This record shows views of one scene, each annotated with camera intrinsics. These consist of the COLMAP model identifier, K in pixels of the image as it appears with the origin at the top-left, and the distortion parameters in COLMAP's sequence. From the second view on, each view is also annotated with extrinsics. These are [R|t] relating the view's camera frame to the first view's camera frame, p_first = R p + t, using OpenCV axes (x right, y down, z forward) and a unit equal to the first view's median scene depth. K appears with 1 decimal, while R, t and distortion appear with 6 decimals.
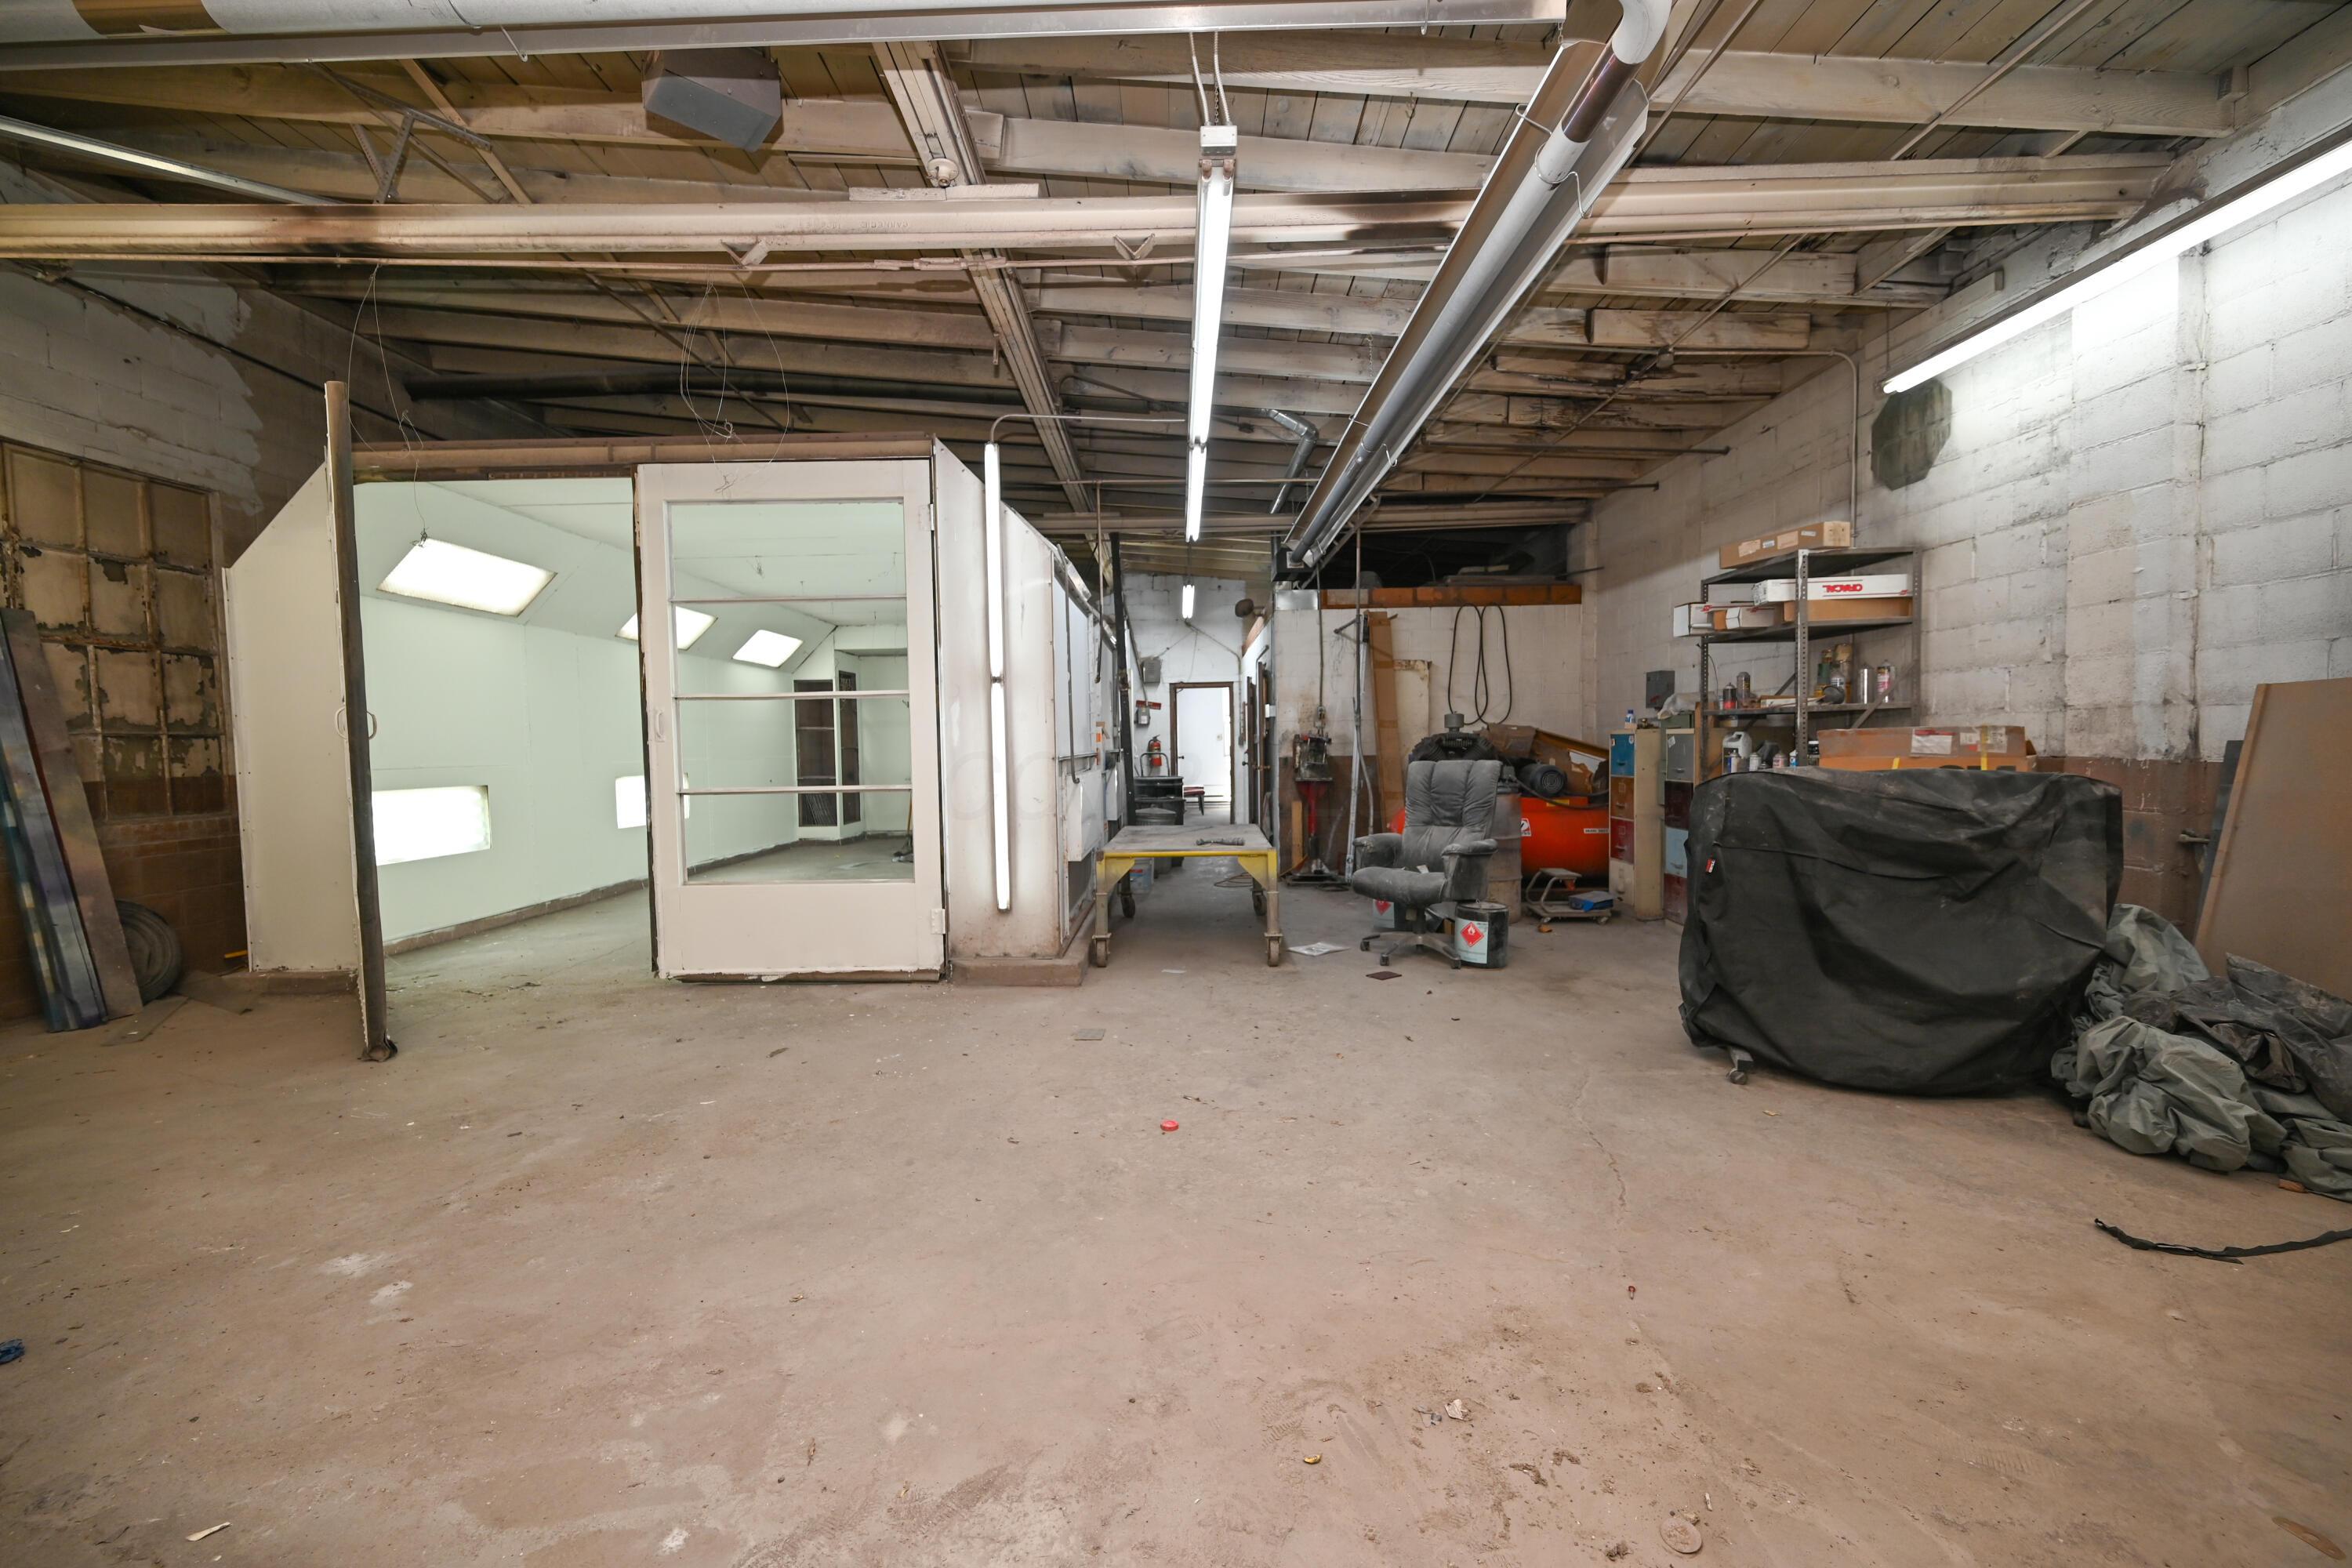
lens RADIAL K [[924.3, 0, 1179.7], [0, 924.3, 789.1], [0, 0, 1]] dist [-0.001601, -0.000261]
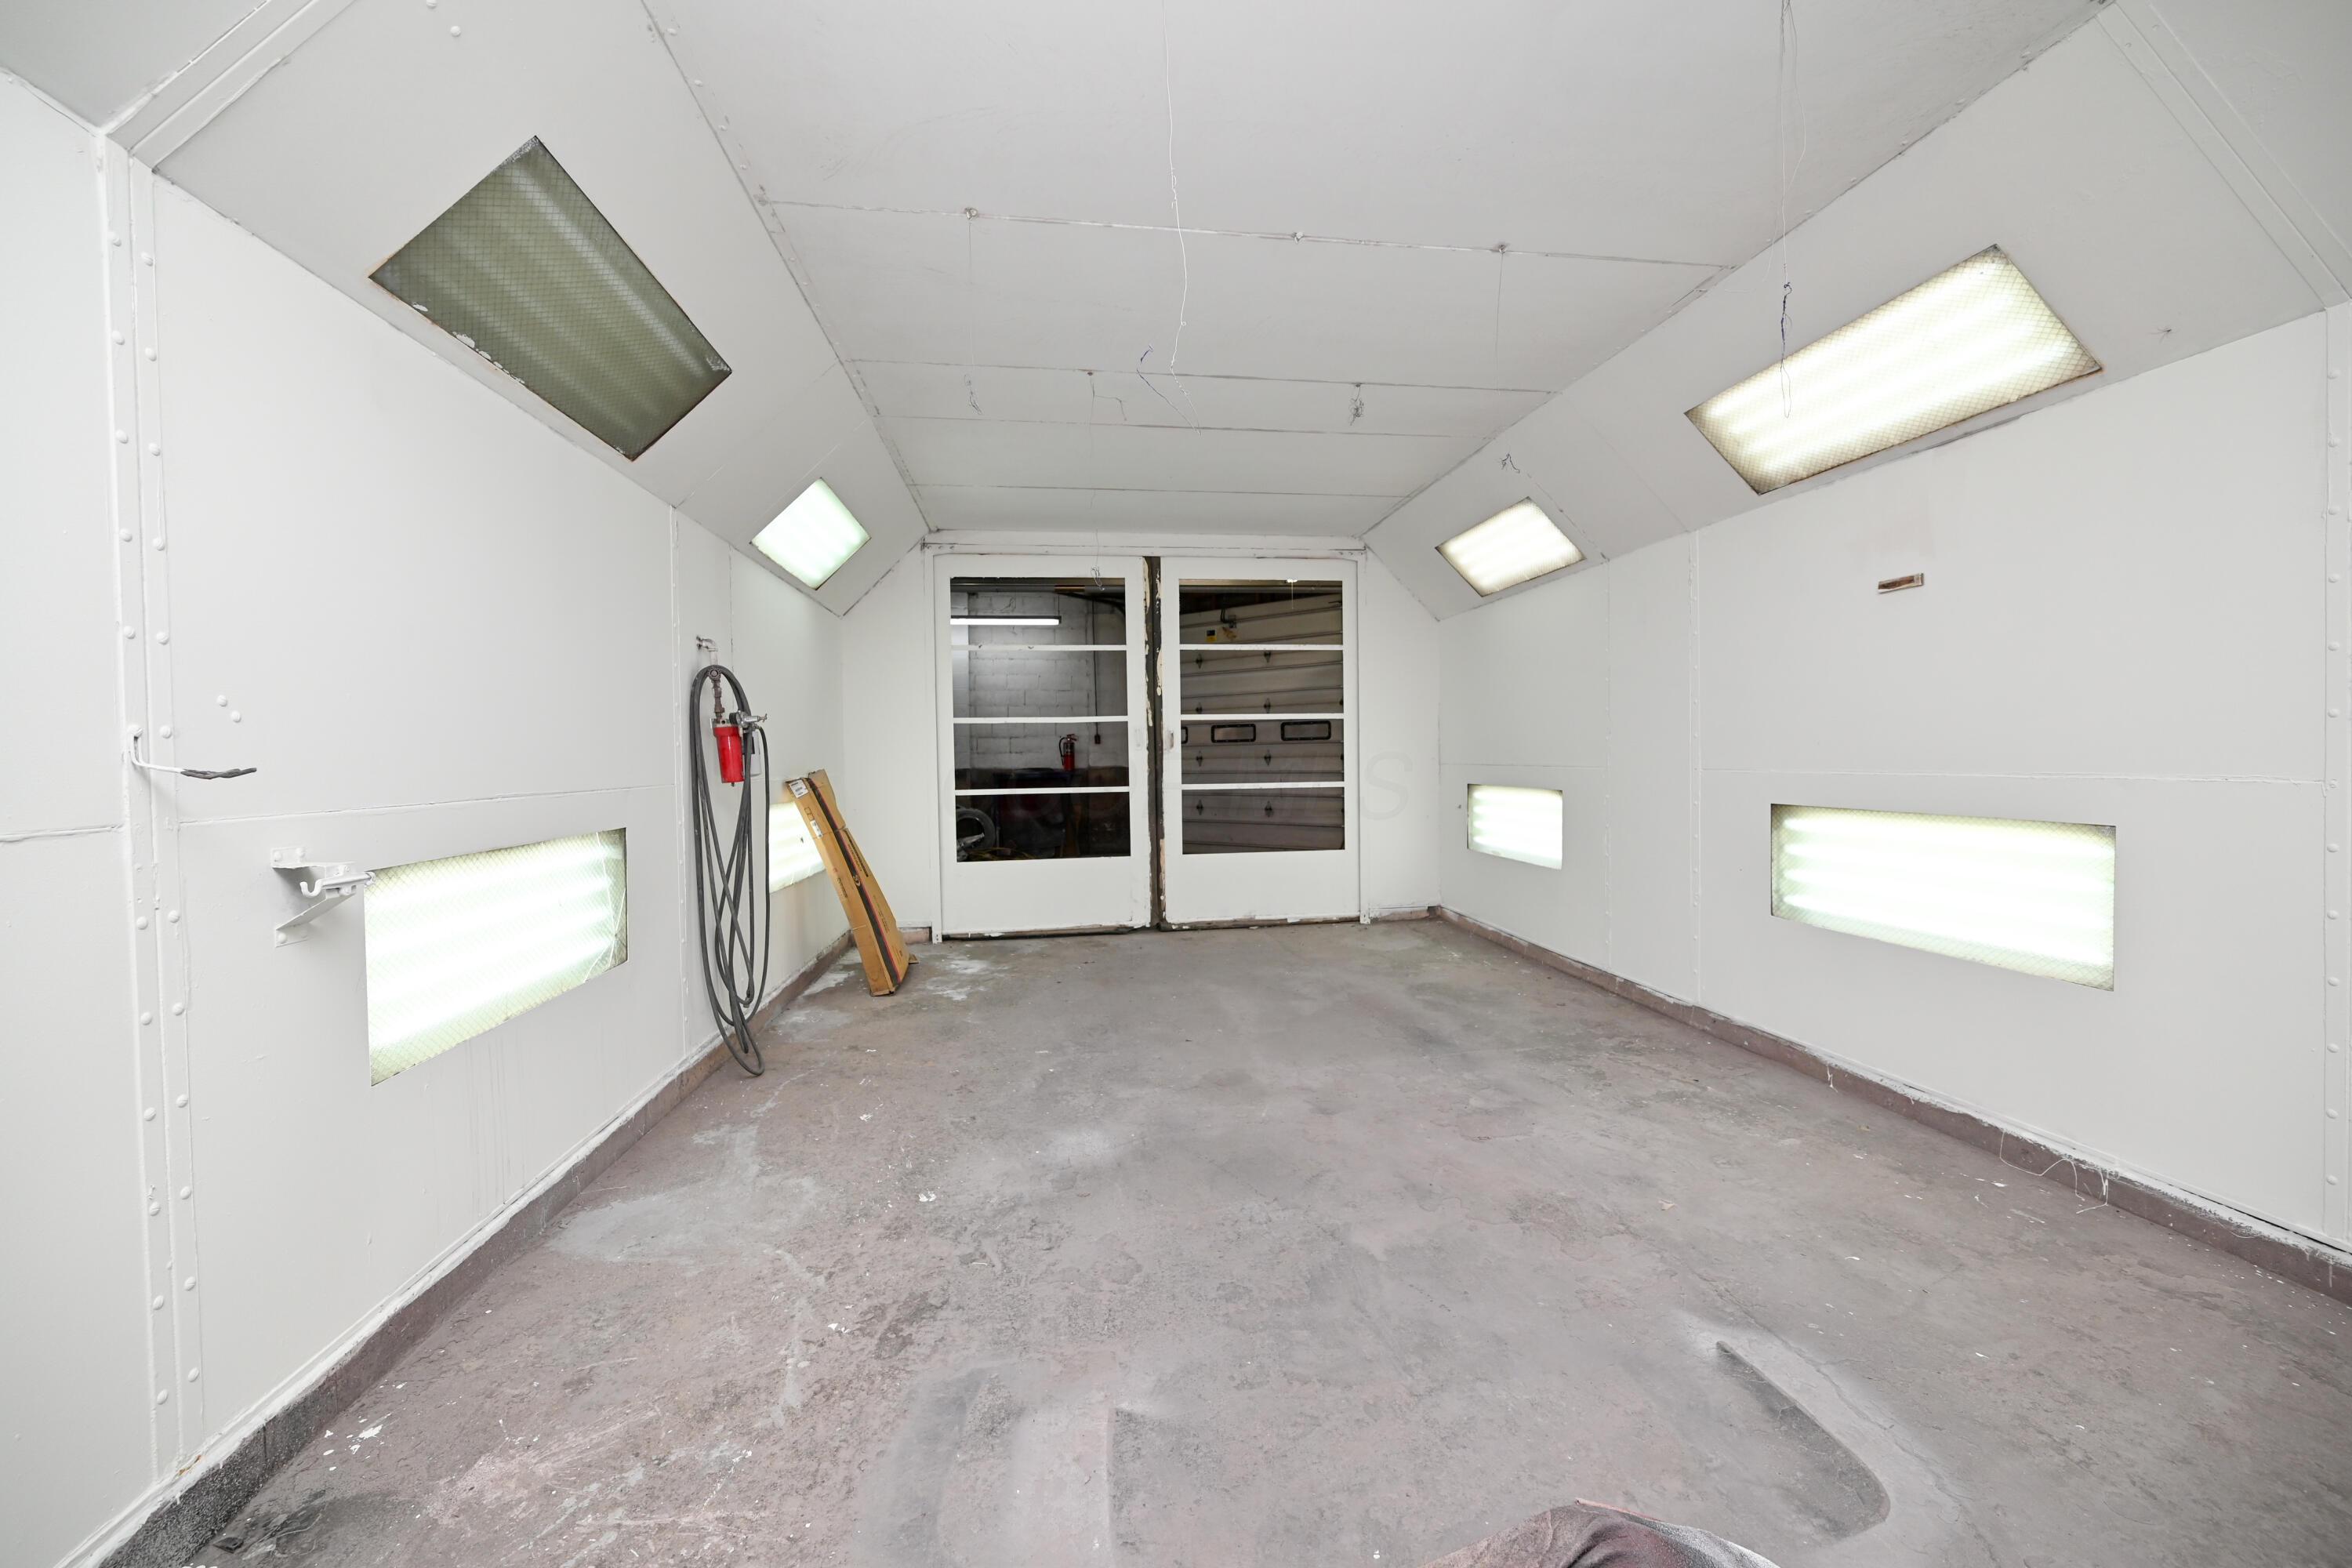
lens RADIAL K [[924.3, 0, 1170.0], [0, 924.3, 775.8], [0, 0, 1]] dist [-0.001601, -0.000261]
pose [[-0.991877, 0.035638, -0.122103, -0.635991], [0.026855, 0.996982, 0.072837, -0.162891], [0.124331, 0.068966, -0.989841, 3.432462]]
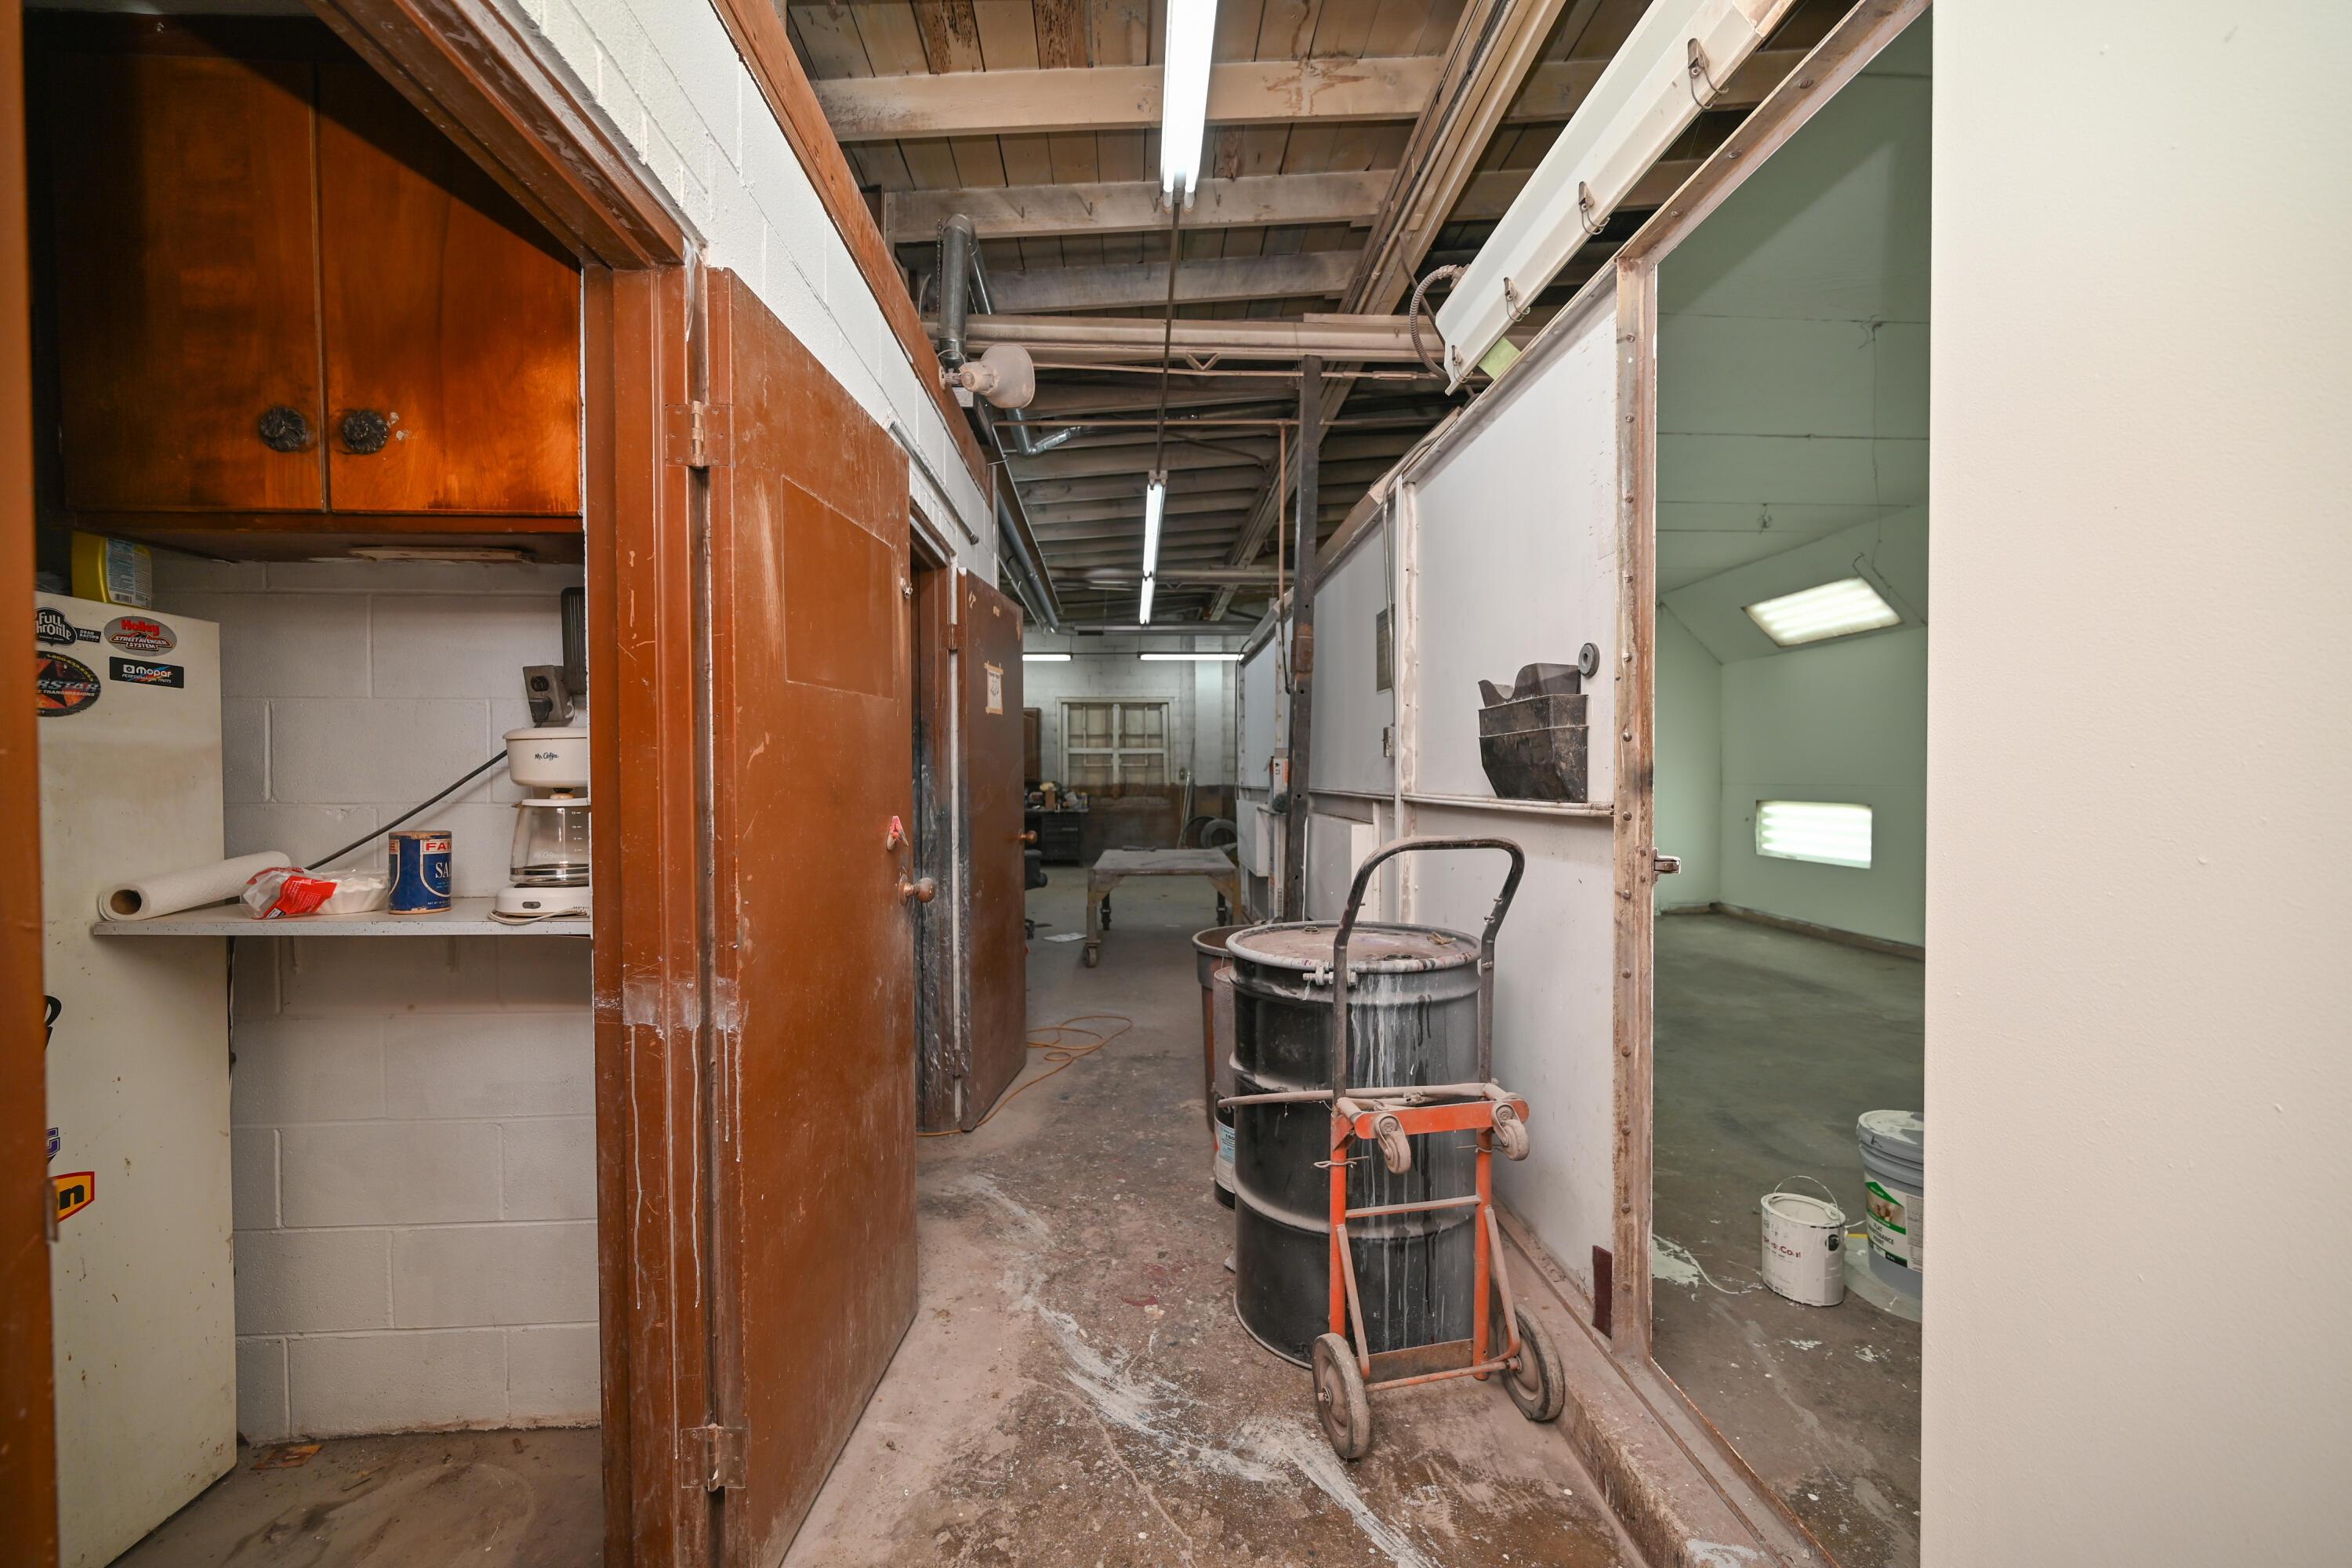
lens RADIAL K [[924.3, 0, 1170.1], [0, 924.3, 784.4], [0, 0, 1]] dist [-0.001601, -0.000261]
pose [[-0.998839, 0.023341, -0.042148, 0.091425], [0.020893, 0.998119, 0.057629, -0.195618], [0.043413, 0.056682, -0.997448, 3.863736]]
